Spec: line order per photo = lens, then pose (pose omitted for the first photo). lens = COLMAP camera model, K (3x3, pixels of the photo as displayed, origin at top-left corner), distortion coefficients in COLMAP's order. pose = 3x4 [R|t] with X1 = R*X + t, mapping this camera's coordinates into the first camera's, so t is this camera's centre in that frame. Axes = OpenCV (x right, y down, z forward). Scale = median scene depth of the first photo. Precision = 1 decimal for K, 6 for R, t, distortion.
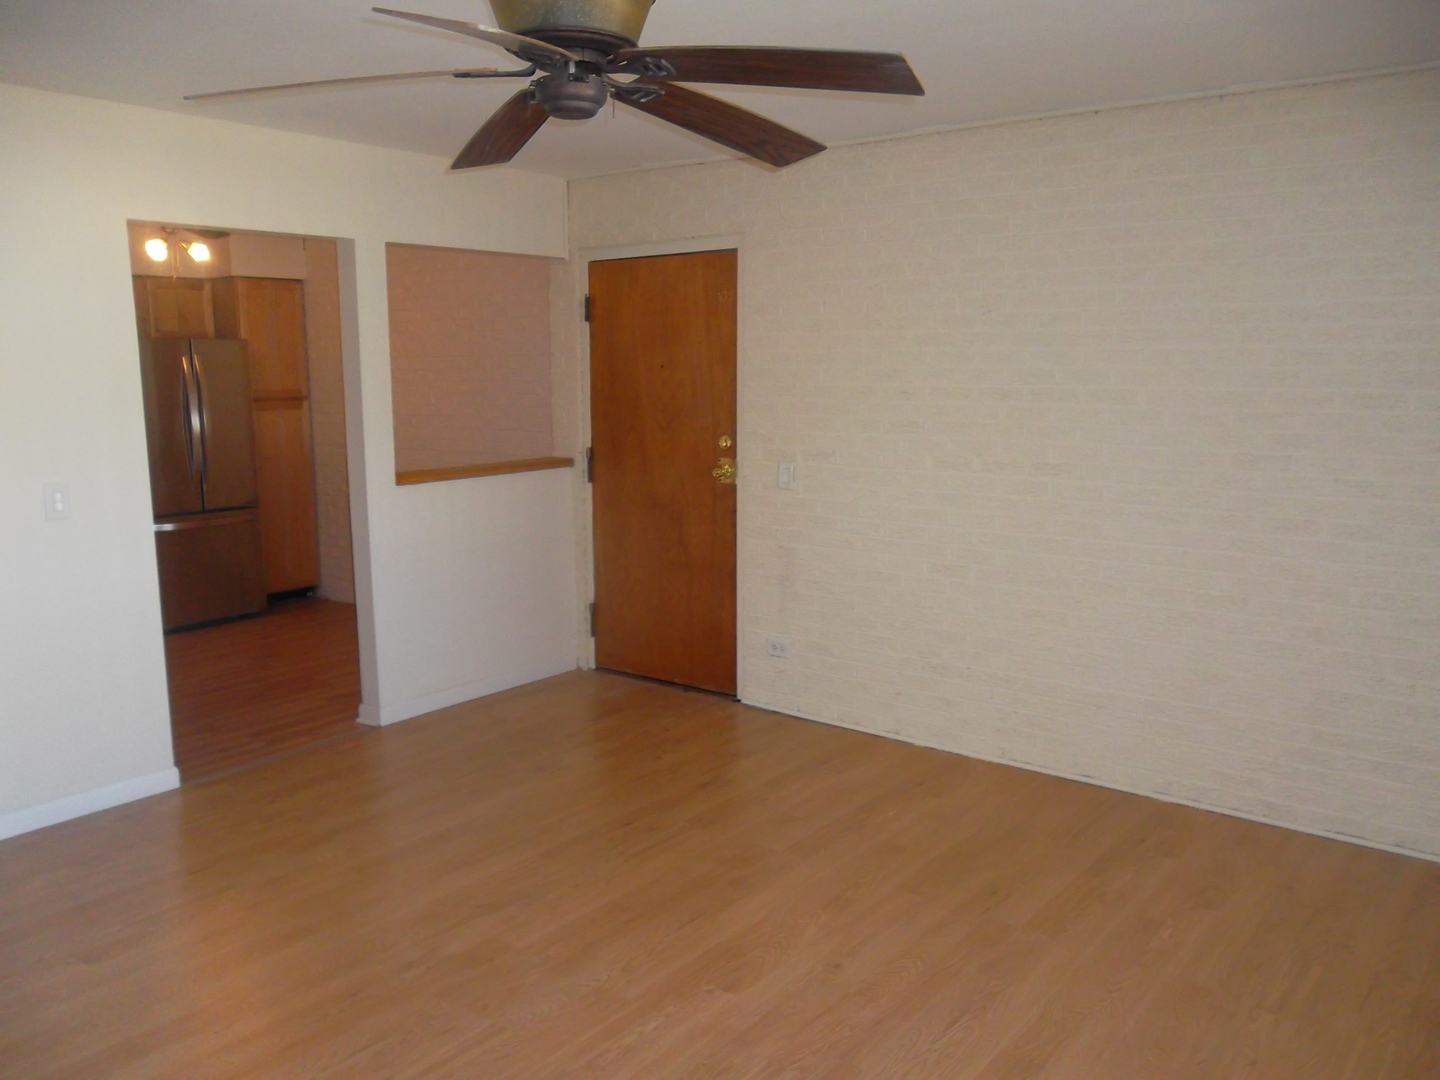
lens RADIAL K [[1135.2, 0, 720.0], [0, 1135.2, 540.0], [0, 0, 1]] dist [0.084310, 0.001080]
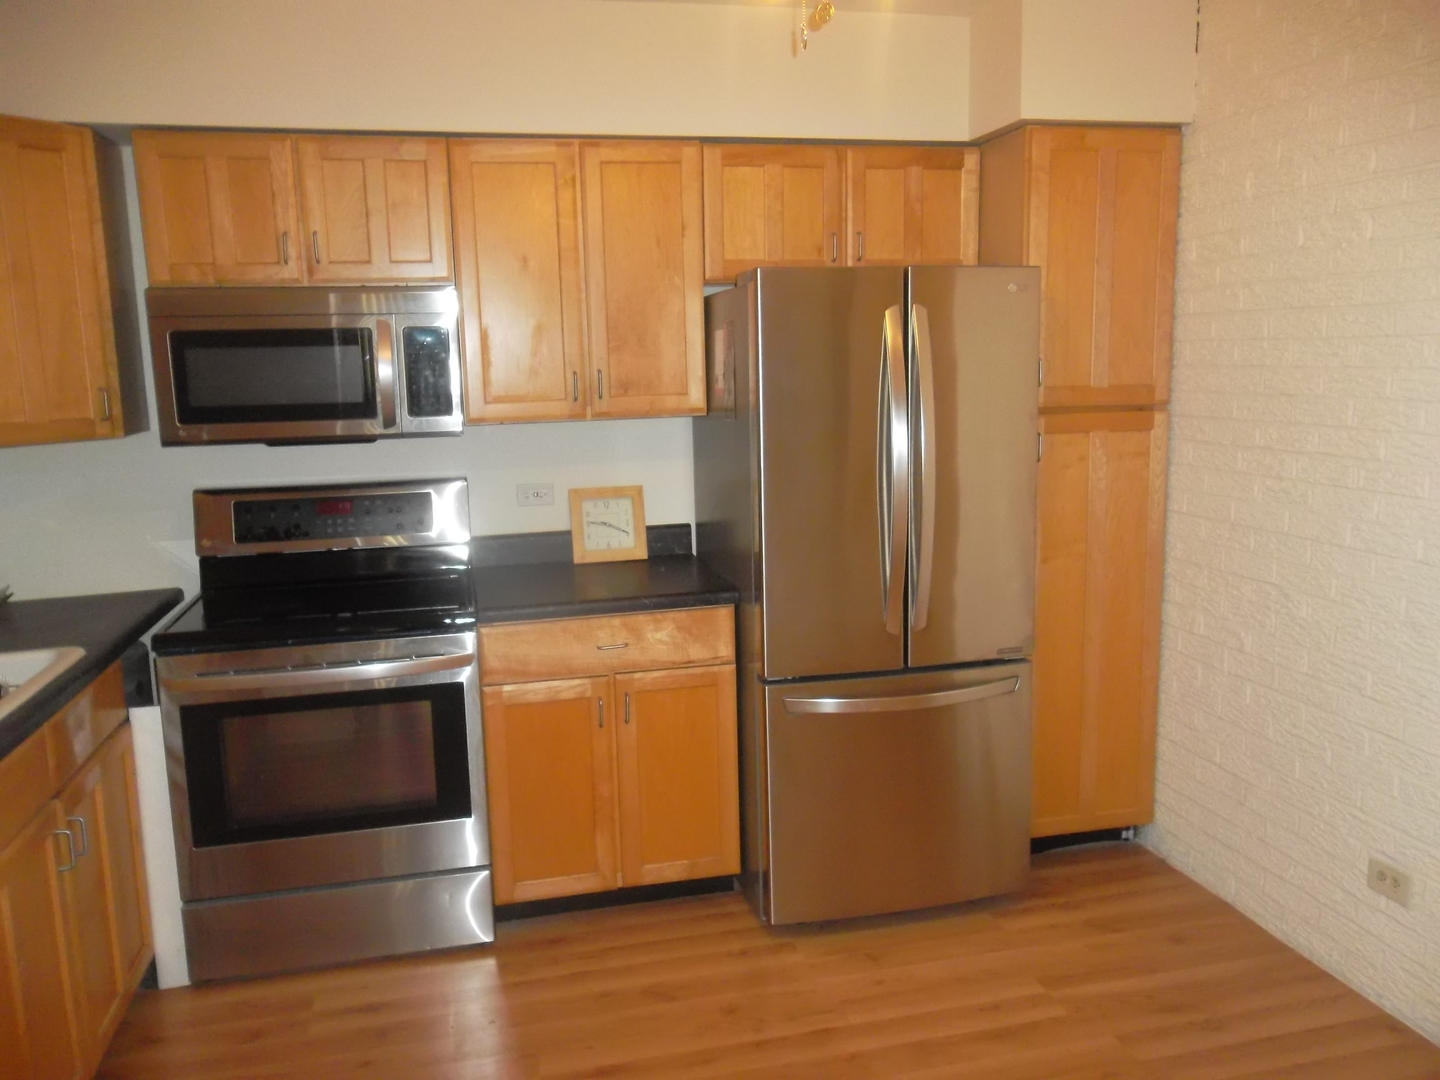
lens RADIAL K [[1135.0, 0, 720.0], [0, 1135.0, 540.0], [0, 0, 1]] dist [-0.012816, -0.001896]
pose [[0.755603, 0.087635, -0.649141, -0.210102], [-0.085226, 0.995739, 0.035222, -0.076581], [0.649461, 0.028710, 0.759852, 0.584284]]
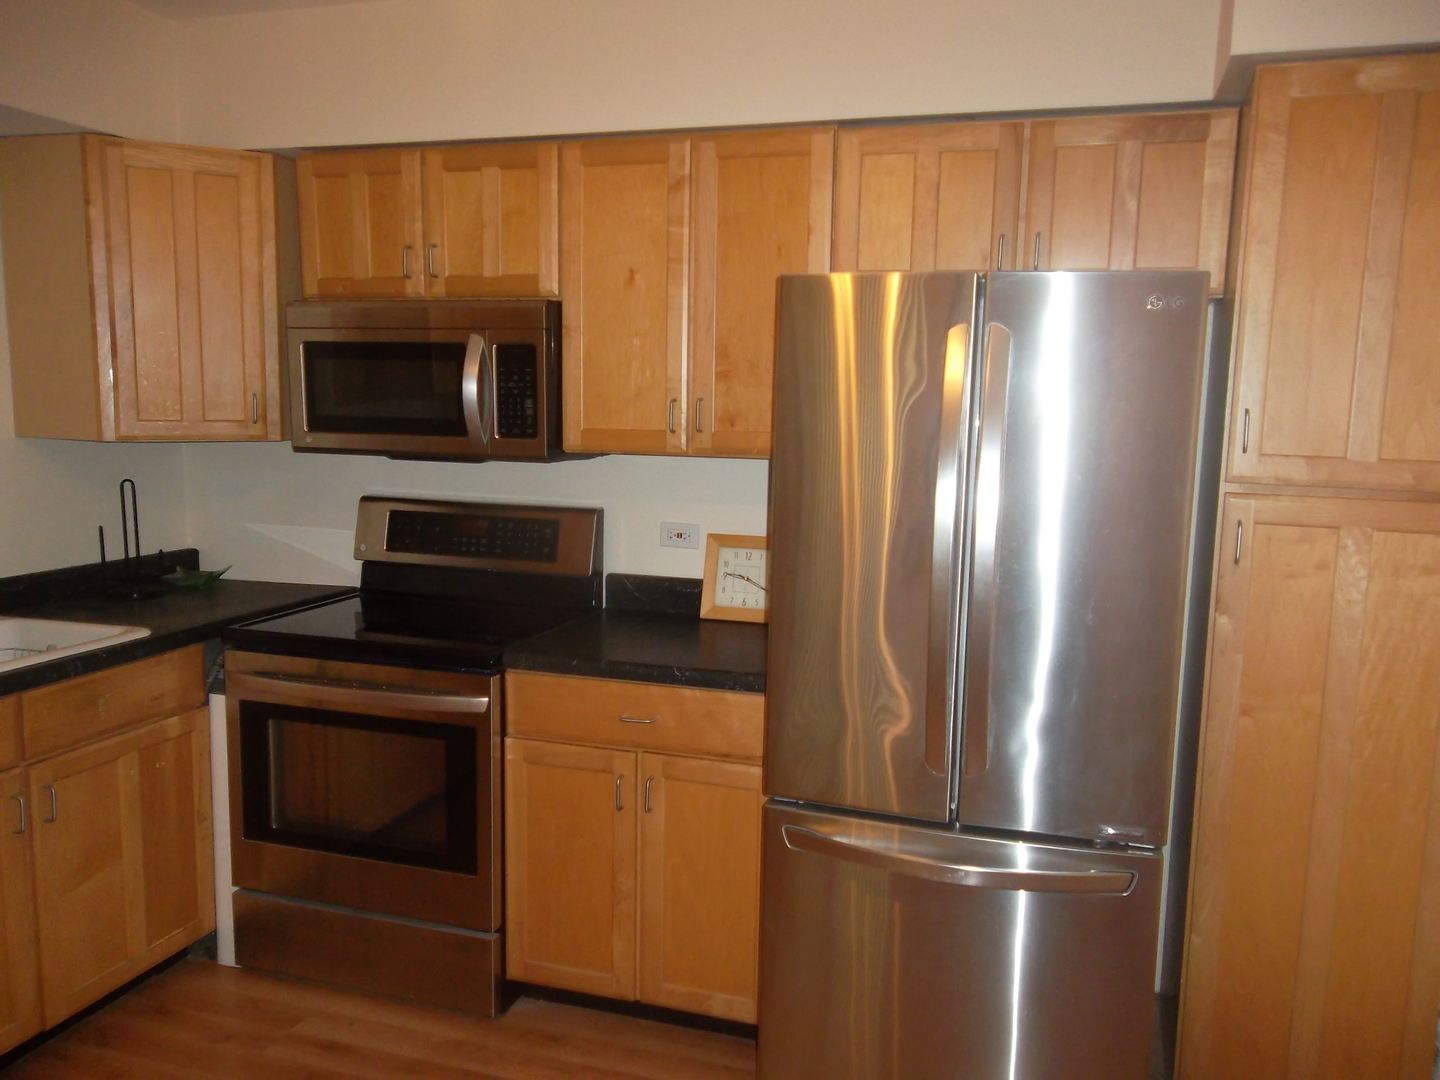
lens RADIAL K [[1146.1, 0, 720.0], [0, 1146.1, 540.0], [0, 0, 1]] dist [0.001078, 0.003092]
pose [[0.315667, 0.129829, -0.939946, -0.168074], [-0.176650, 0.981318, 0.076219, -0.105997], [0.932282, 0.141982, 0.332704, 0.765986]]
